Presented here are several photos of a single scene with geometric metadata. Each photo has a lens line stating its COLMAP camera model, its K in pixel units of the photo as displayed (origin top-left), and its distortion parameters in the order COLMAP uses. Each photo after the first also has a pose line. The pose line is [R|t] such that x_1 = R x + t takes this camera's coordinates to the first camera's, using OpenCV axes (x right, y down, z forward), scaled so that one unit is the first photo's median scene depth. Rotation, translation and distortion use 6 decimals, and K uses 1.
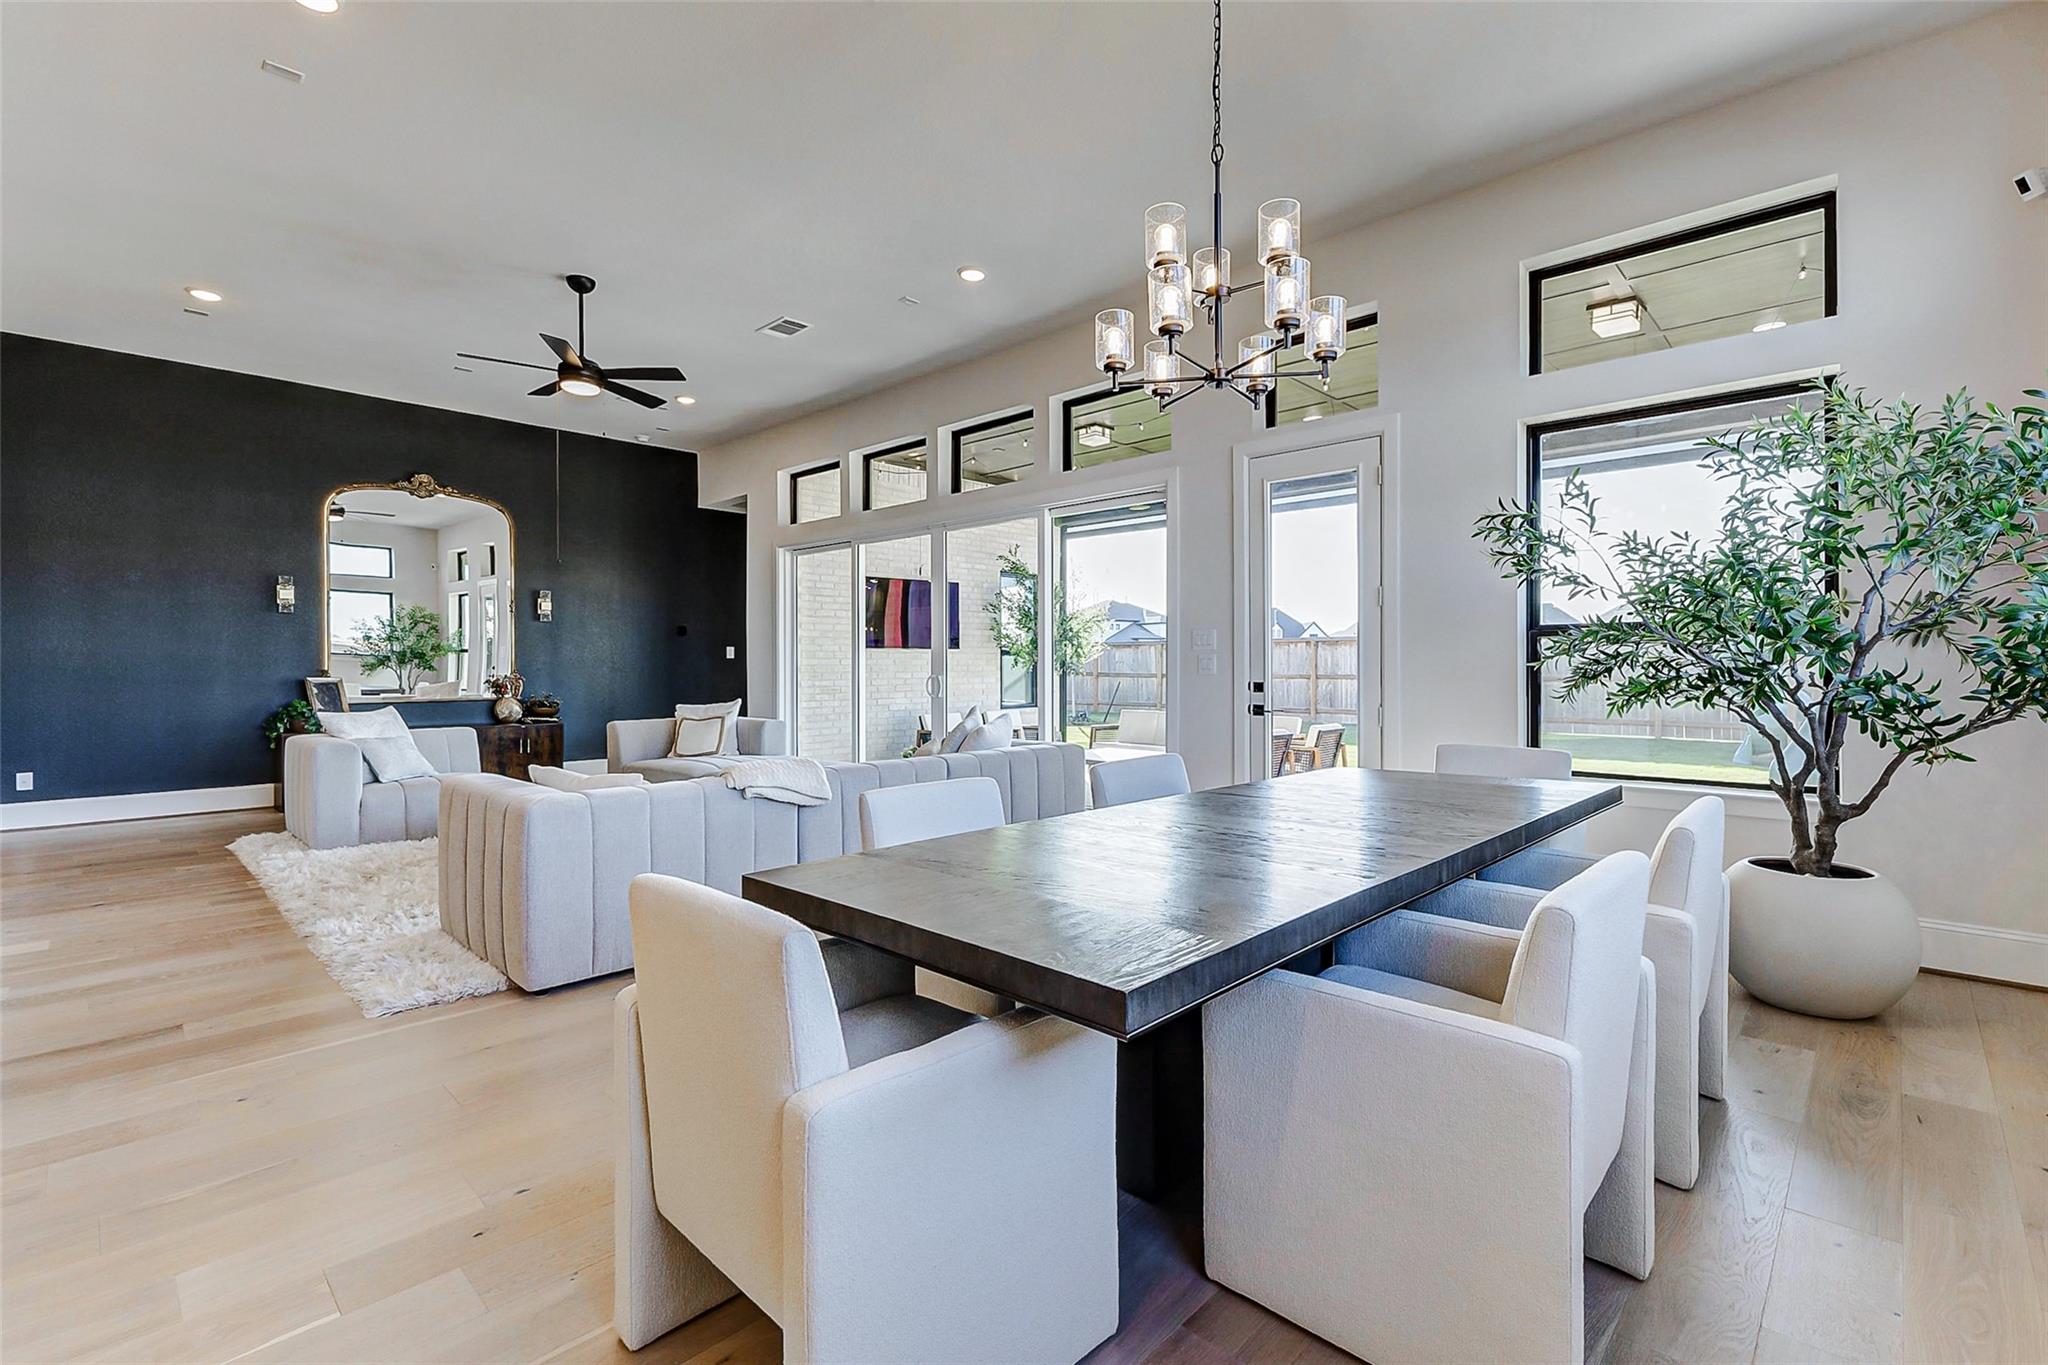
lens RADIAL K [[935.5, 0, 1024.0], [0, 935.5, 682.5], [0, 0, 1]] dist [0.000458, 0.000031]
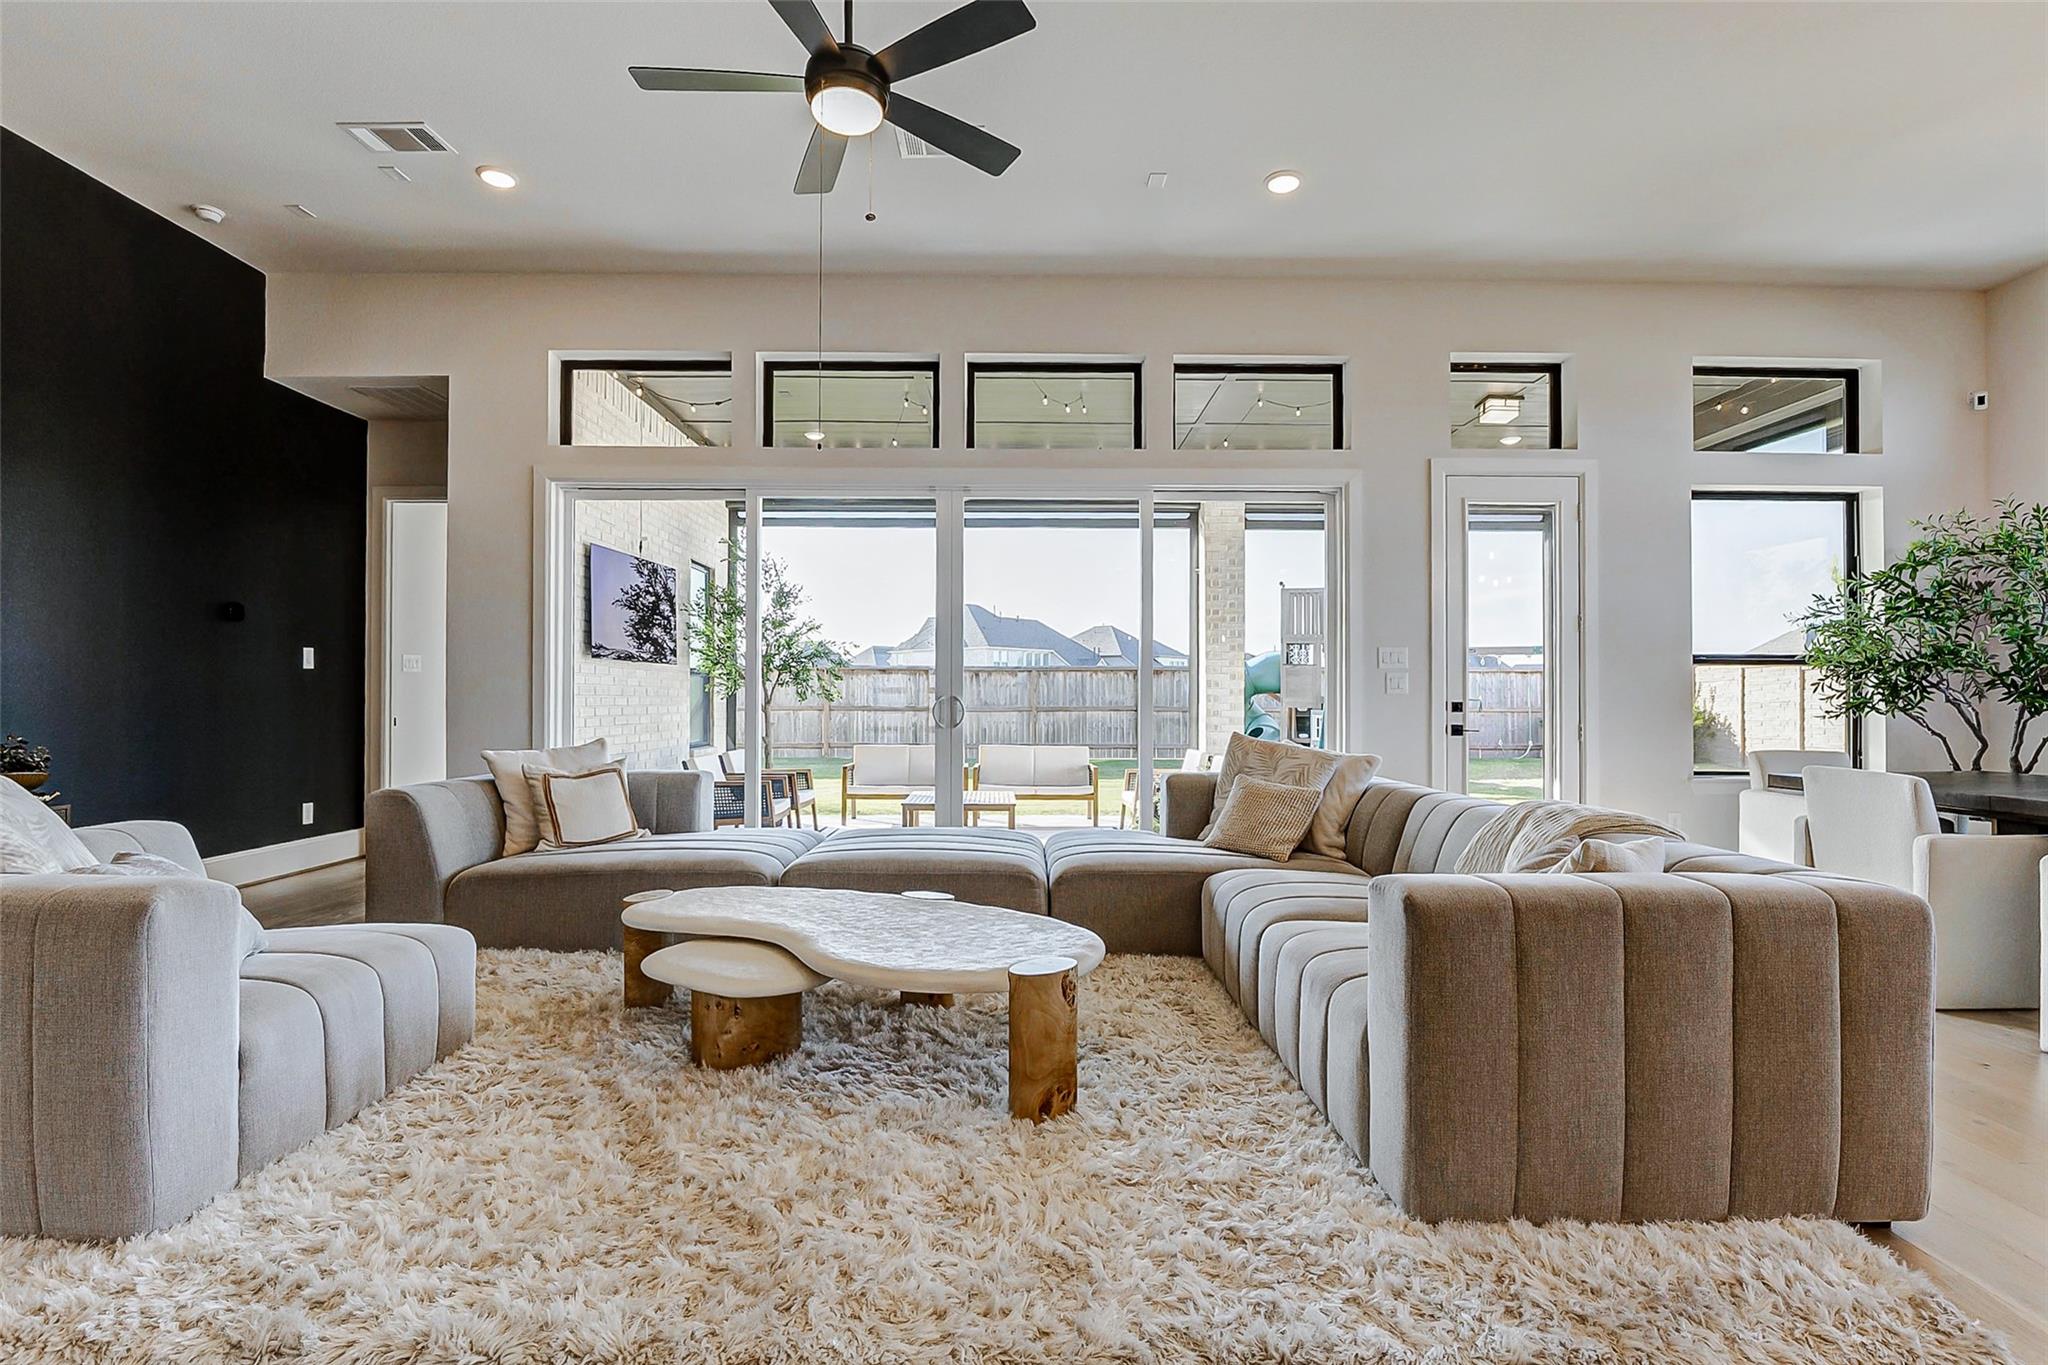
lens RADIAL K [[936.0, 0, 1024.0], [0, 936.0, 682.5], [0, 0, 1]] dist [-0.013791, -0.000128]
pose [[0.705024, 0.018673, 0.708938, -0.458230], [0.009076, 0.999334, -0.035348, 0.005915], [-0.709125, 0.031355, 0.704385, 0.379640]]
